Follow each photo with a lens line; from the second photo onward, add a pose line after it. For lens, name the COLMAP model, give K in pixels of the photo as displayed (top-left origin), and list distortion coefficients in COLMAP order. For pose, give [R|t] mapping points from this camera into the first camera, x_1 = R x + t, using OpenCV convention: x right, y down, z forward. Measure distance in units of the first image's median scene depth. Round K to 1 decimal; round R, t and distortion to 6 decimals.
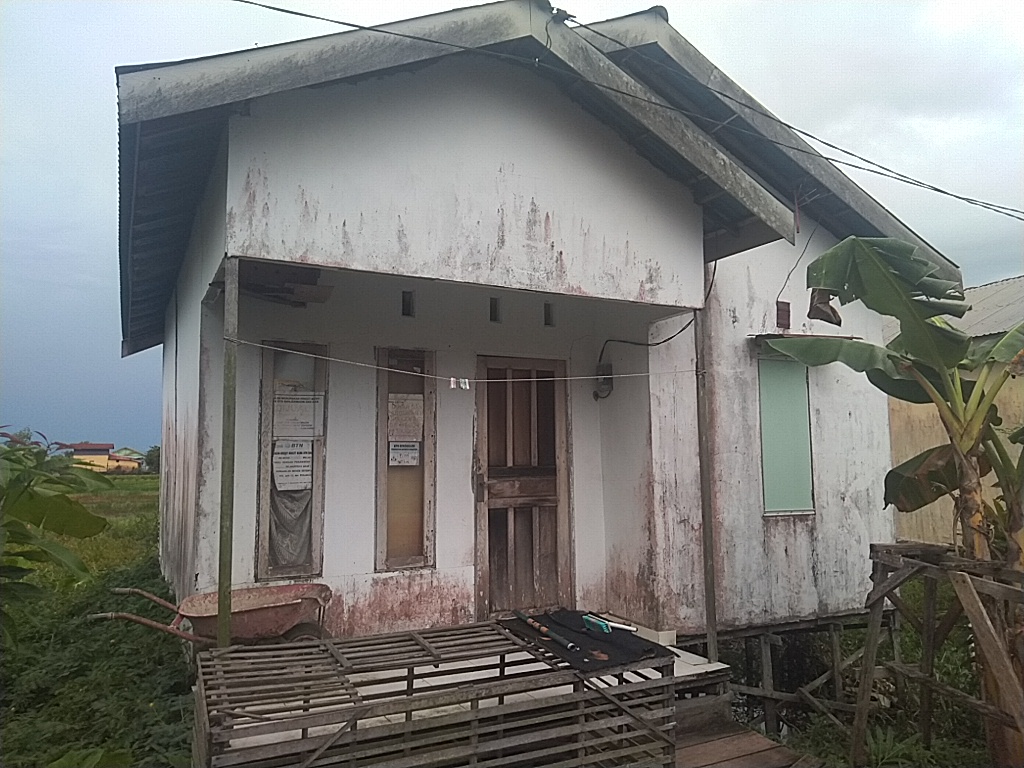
lens RADIAL K [[711.6, 0, 510.3], [0, 711.6, 381.0], [0, 0, 1]] dist [0.067922, -0.002272]
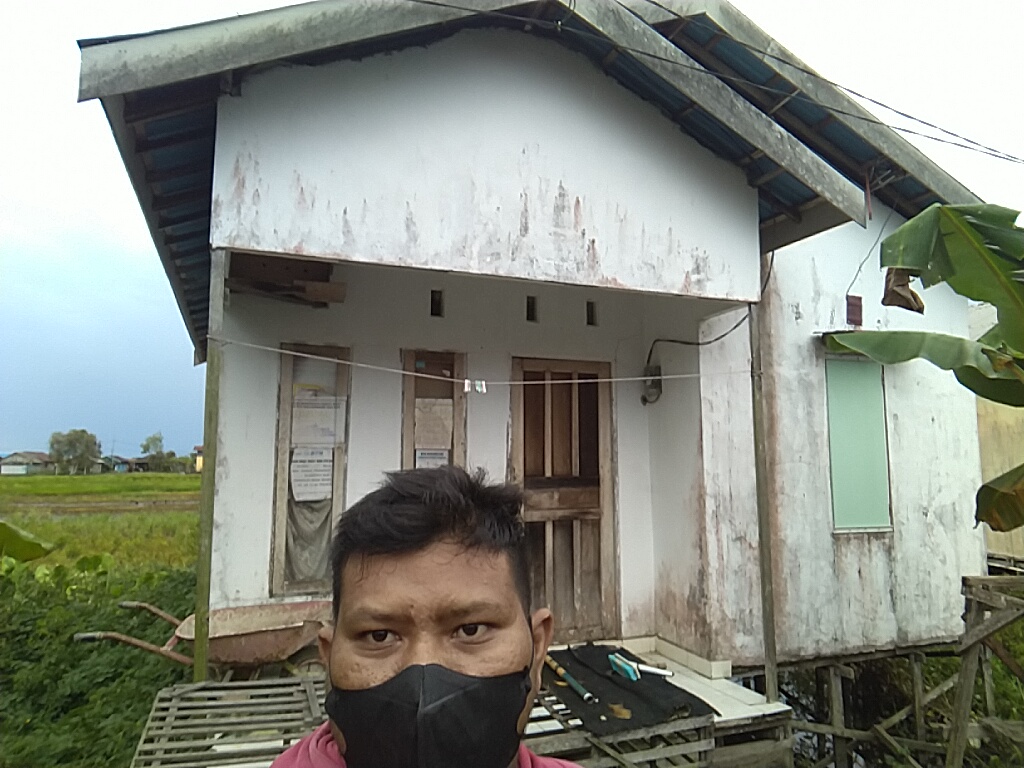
lens RADIAL K [[676.7, 0, 512.0], [0, 676.7, 384.0], [0, 0, 1]] dist [0.057463, -0.045970]
pose [[0.994391, -0.006522, -0.105562, 0.053770], [0.005850, 0.999961, -0.006669, 0.005504], [0.105602, 0.006014, 0.994390, 0.126405]]
